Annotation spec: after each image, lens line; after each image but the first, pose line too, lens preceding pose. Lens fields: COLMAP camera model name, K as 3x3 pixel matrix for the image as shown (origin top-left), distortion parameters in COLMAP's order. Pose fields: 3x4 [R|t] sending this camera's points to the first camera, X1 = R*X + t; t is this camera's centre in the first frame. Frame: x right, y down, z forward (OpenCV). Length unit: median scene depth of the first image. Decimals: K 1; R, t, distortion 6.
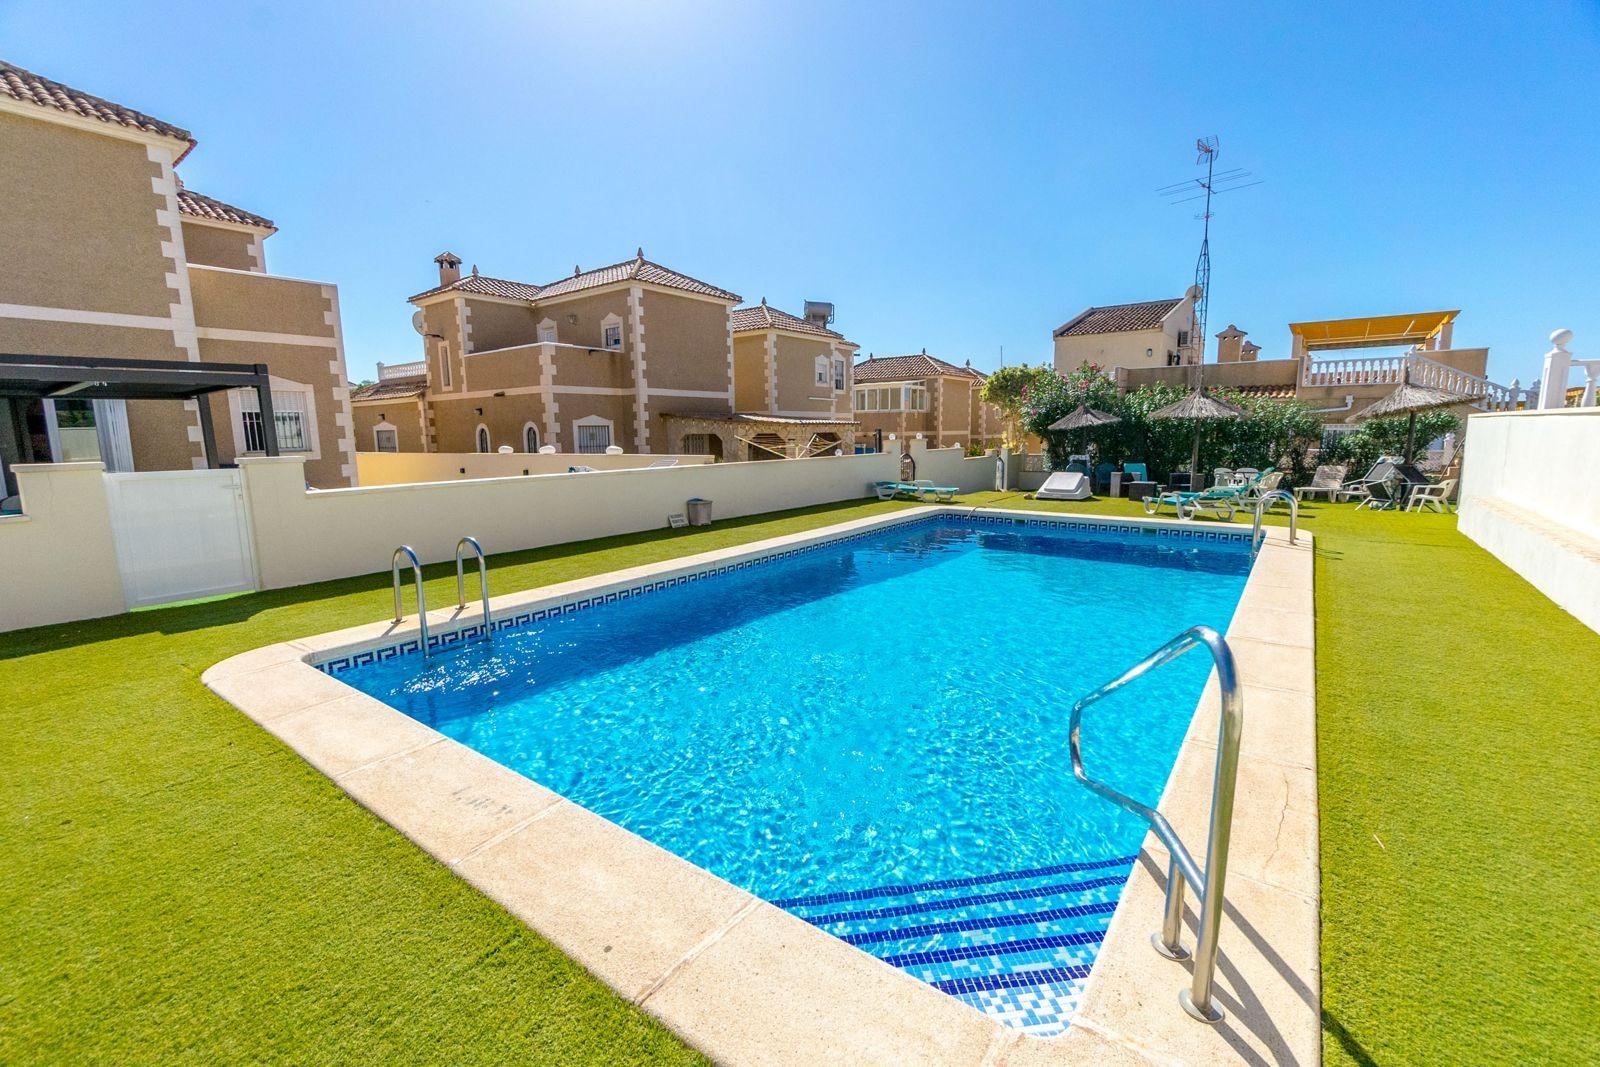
lens RADIAL K [[680.3, 0, 798.1], [0, 680.3, 537.7], [0, 0, 1]] dist [-0.008052, 0.000487]
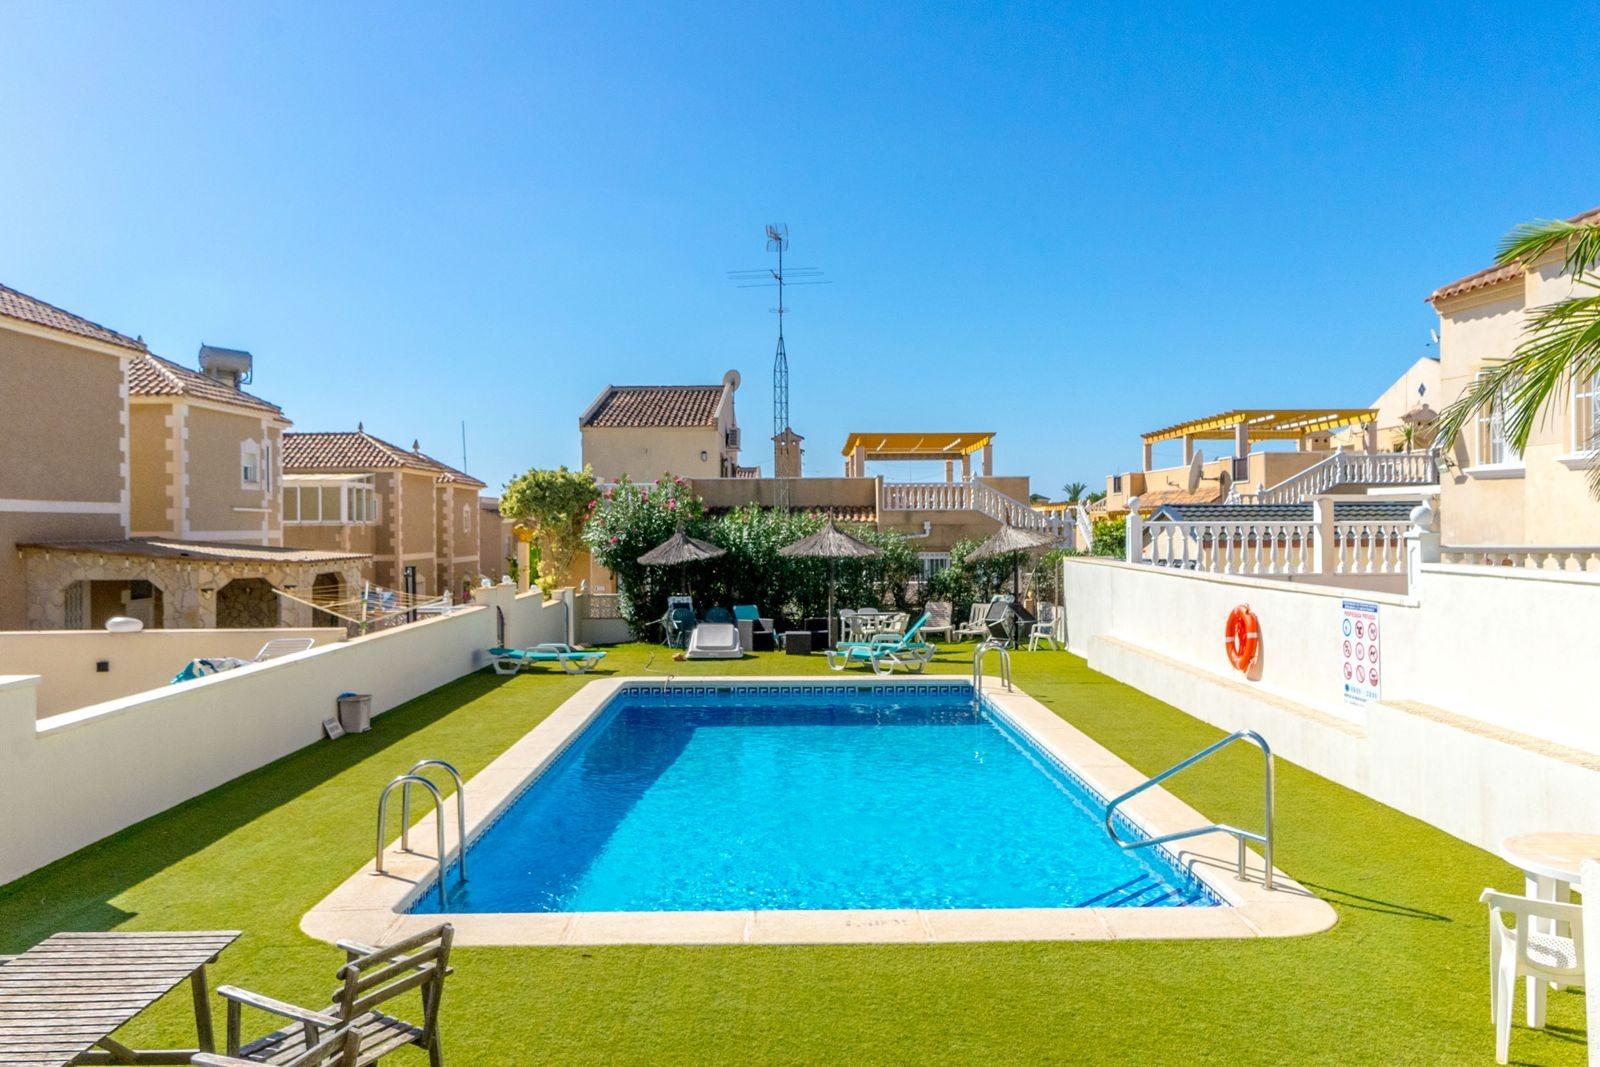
lens RADIAL K [[1171.9, 0, 800.0], [0, 1171.9, 533.5], [0, 0, 1]] dist [-0.005418, -0.000199]
pose [[0.792749, 0.003268, 0.609539, -0.267945], [0.091089, 0.988122, -0.123765, -0.015485], [-0.602703, 0.153637, 0.783035, -0.119608]]
